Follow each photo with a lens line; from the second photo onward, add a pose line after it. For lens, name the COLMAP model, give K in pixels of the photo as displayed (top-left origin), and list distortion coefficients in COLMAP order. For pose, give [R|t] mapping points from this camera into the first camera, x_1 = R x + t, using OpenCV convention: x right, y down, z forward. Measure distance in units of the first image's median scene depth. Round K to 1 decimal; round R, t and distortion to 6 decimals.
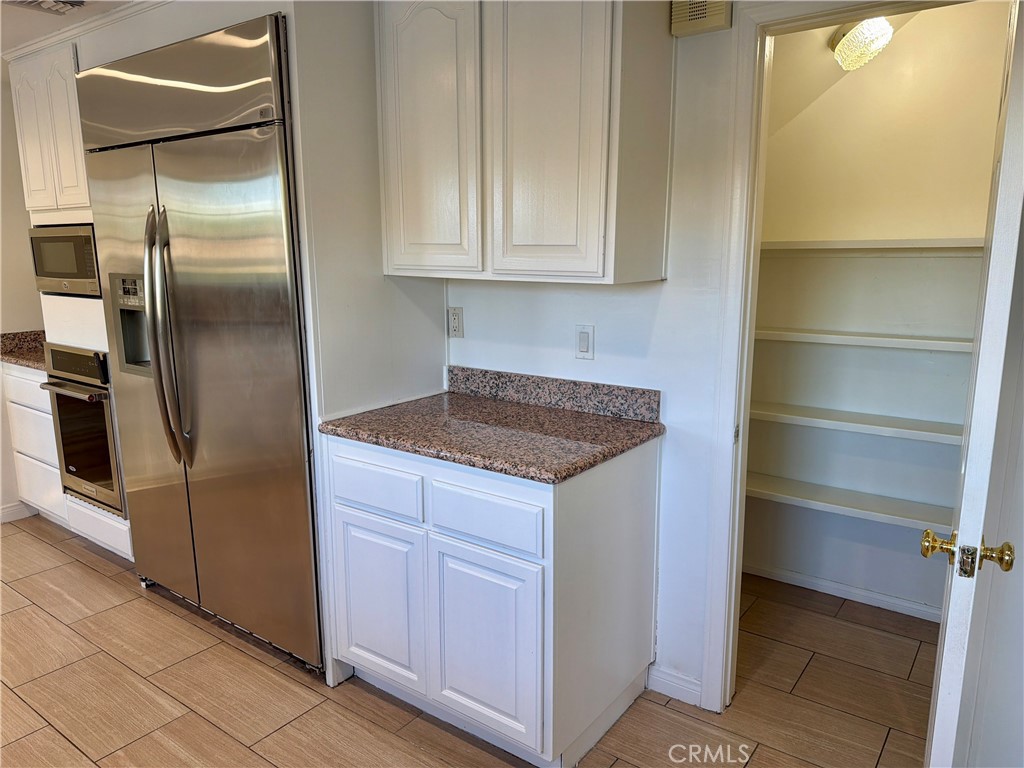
lens RADIAL K [[703.7, 0, 515.2], [0, 703.7, 385.2], [0, 0, 1]] dist [0.043623, -0.054828]
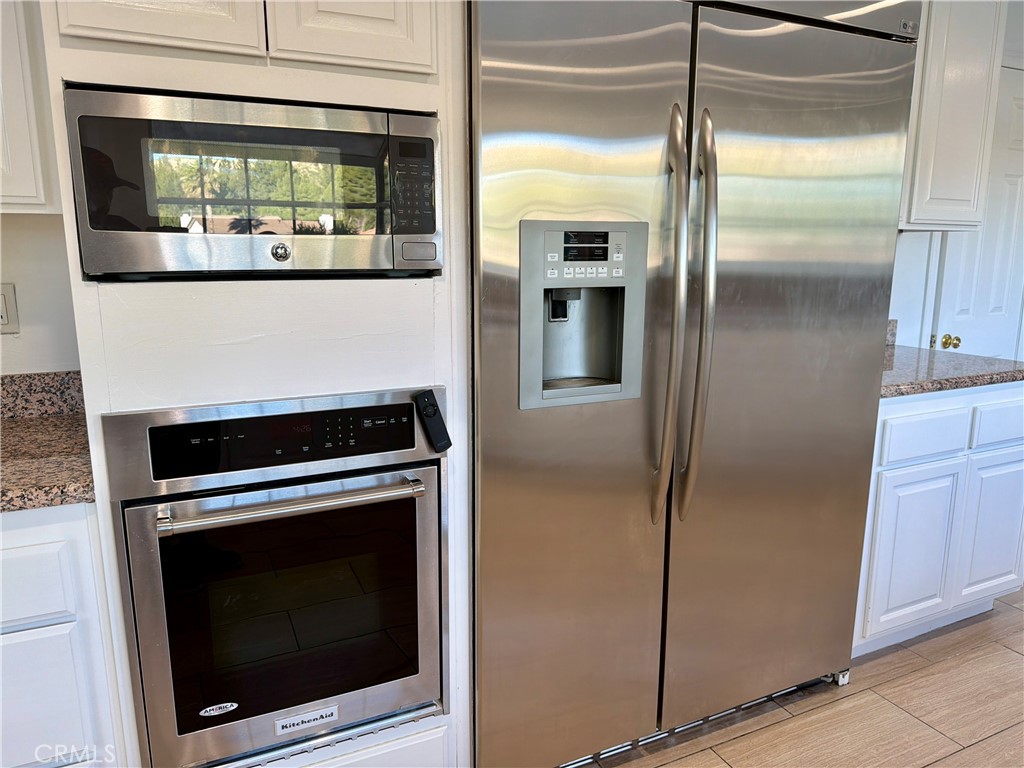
lens RADIAL K [[703.7, 0, 513.5], [0, 703.7, 381.8], [0, 0, 1]] dist [0.043623, -0.054828]
pose [[0.485959, -0.159215, 0.859357, -1.303487], [0.161478, 0.982695, 0.090752, -0.114325], [-0.858935, 0.094666, 0.503259, 0.960991]]
